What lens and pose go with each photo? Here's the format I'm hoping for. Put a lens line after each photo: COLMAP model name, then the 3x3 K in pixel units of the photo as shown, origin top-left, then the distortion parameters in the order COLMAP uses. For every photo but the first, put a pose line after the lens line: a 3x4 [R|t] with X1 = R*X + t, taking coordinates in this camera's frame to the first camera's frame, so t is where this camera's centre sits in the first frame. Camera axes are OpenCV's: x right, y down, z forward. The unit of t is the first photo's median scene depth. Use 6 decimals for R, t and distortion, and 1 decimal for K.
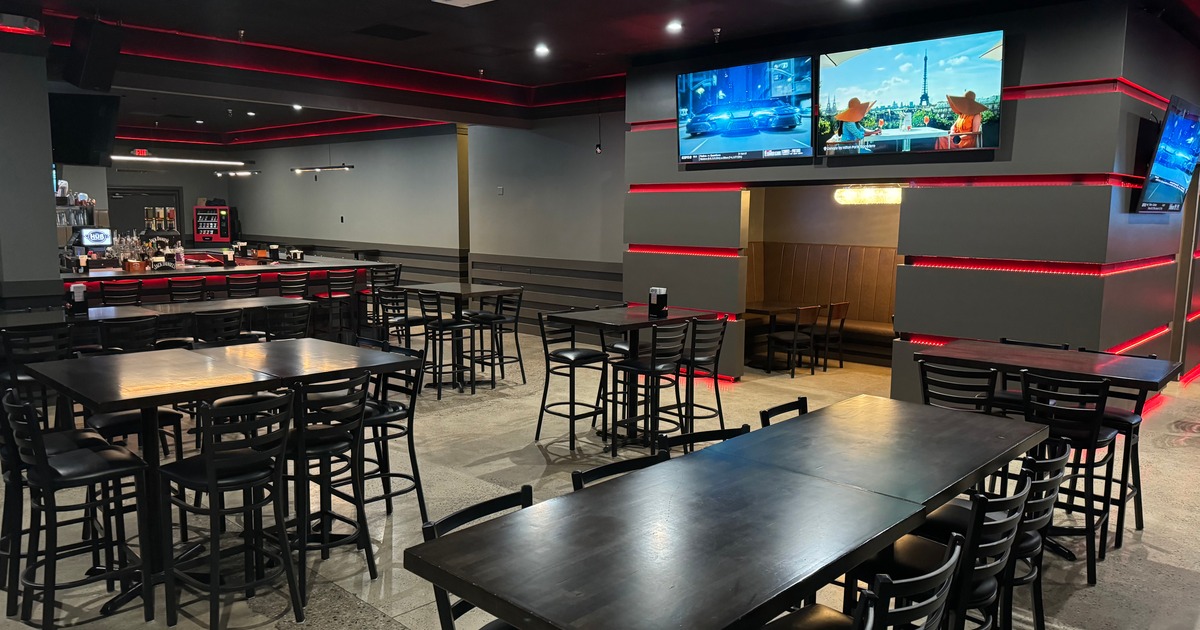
lens RADIAL K [[851.3, 0, 600.0], [0, 851.3, 315.0], [0, 0, 1]] dist [-0.003968, -0.001925]
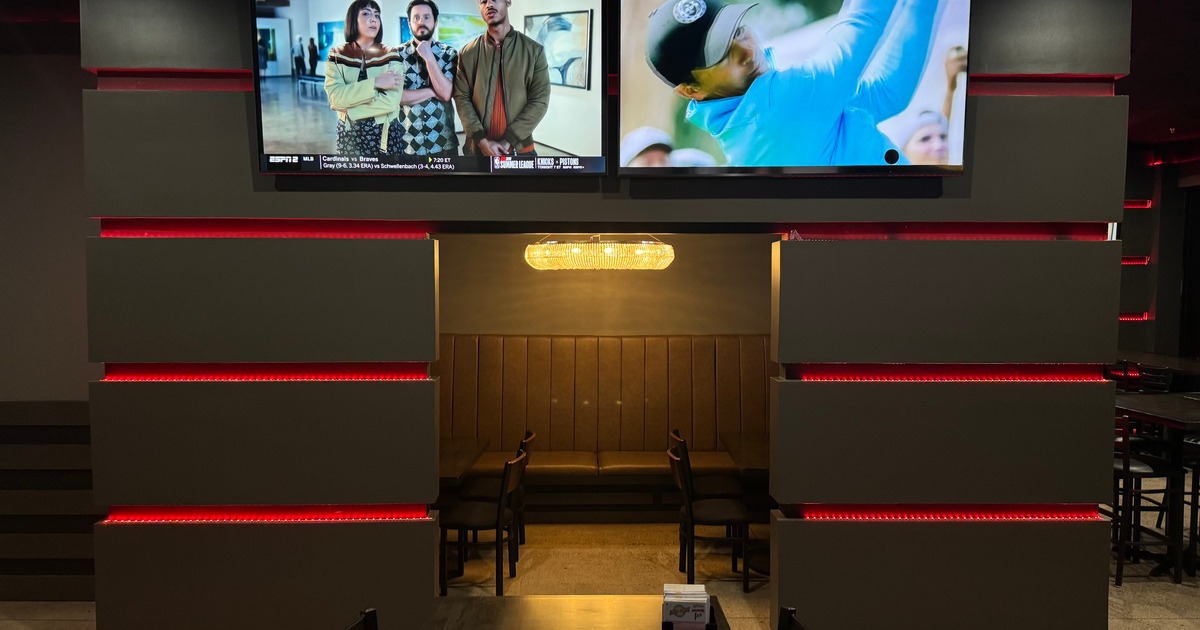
lens RADIAL K [[851.6, 0, 600.0], [0, 851.6, 315.0], [0, 0, 1]] dist [0.051947, -0.000499]
pose [[0.711246, -0.032530, 0.702190, -0.101025], [0.085953, 0.995457, -0.040946, -0.078209], [-0.697668, 0.089478, 0.710811, 0.610660]]
